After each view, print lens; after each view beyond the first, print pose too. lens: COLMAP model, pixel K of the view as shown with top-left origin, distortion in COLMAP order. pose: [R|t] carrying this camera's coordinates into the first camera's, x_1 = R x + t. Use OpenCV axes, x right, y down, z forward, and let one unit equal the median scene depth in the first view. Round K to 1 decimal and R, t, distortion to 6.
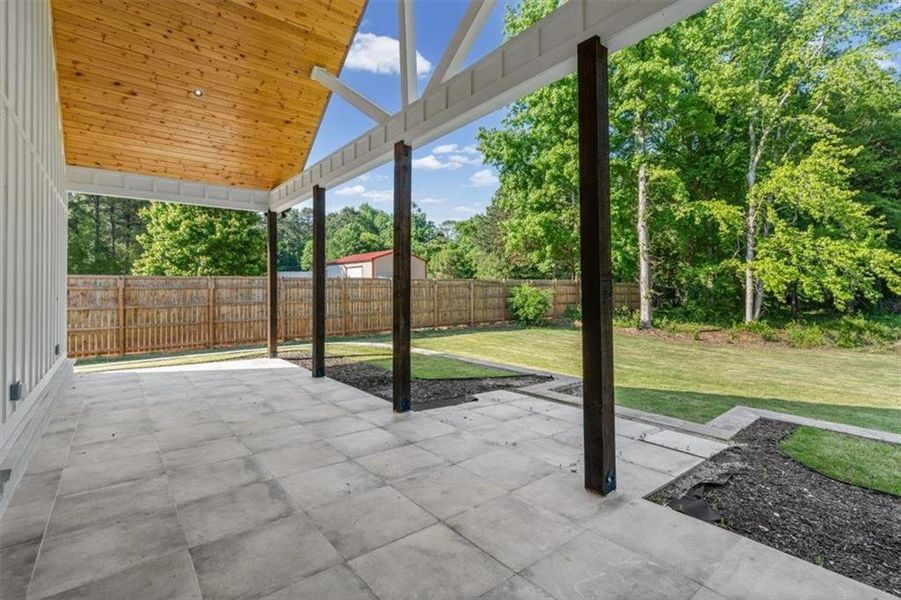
lens RADIAL K [[411.4, 0, 450.5], [0, 411.4, 300.0], [0, 0, 1]] dist [0.000746, 0.000009]
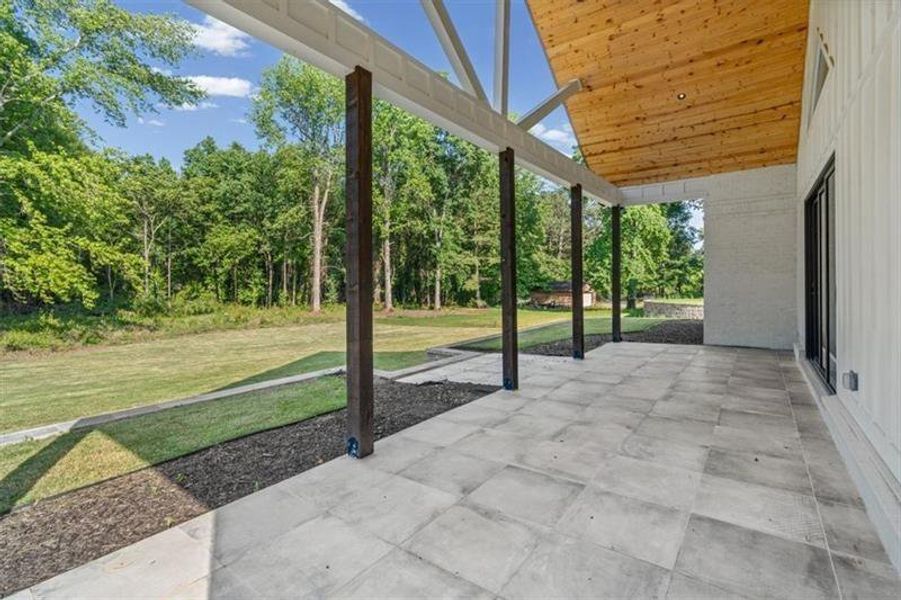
lens RADIAL K [[411.4, 0, 450.5], [0, 411.4, 300.0], [0, 0, 1]] dist [0.000746, 0.000009]
pose [[-0.281610, -0.016320, 0.959390, -0.338340], [0.023816, 0.999428, 0.023992, -0.001658], [-0.959233, 0.029605, -0.281061, 0.436883]]
